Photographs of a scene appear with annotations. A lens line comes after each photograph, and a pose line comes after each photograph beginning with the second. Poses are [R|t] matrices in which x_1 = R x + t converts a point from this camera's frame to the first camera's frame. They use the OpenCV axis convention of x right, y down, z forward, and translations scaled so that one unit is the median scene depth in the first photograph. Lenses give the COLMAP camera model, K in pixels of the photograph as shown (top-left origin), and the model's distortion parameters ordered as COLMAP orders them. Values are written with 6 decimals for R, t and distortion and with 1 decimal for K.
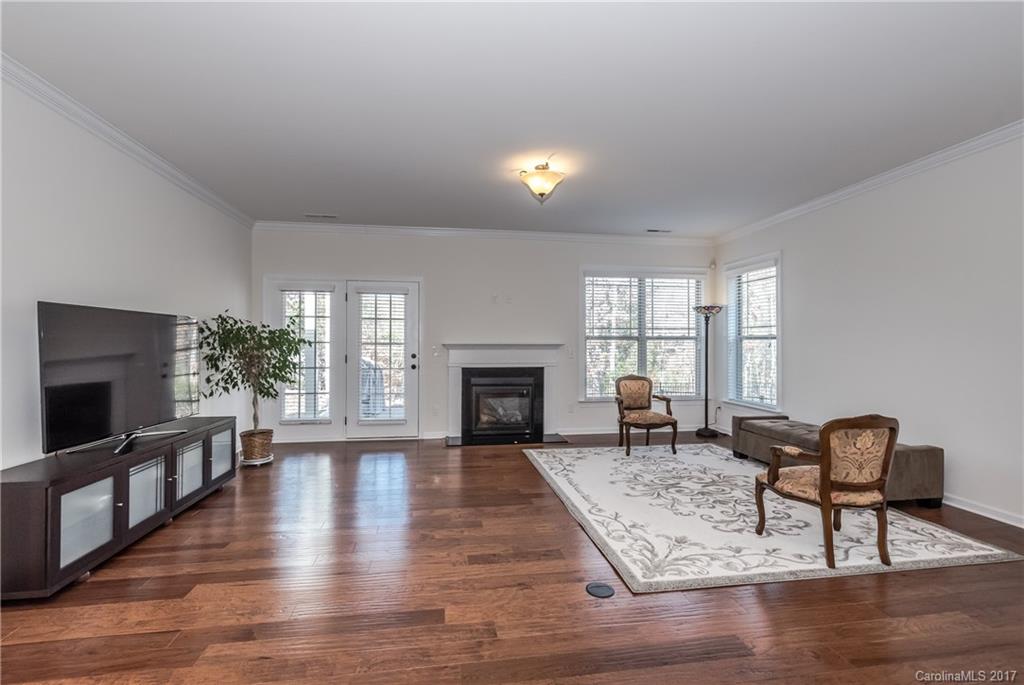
lens RADIAL K [[442.8, 0, 503.8], [0, 442.8, 345.0], [0, 0, 1]] dist [-0.000318, 0.000221]
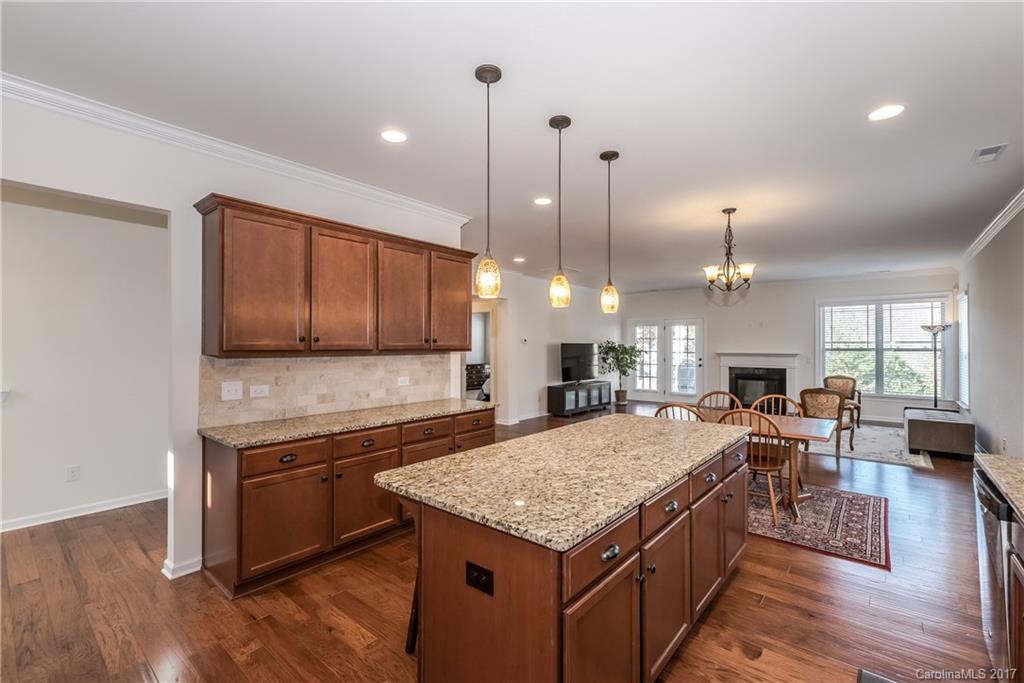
lens RADIAL K [[446.2, 0, 510.2], [0, 446.2, 345.6], [0, 0, 1]] dist [-0.002032, -0.000297]
pose [[0.669701, -0.004377, -0.742618, 0.731024], [-0.006705, 0.999906, -0.011940, -0.005994], [0.742601, 0.012975, 0.669609, -0.919219]]
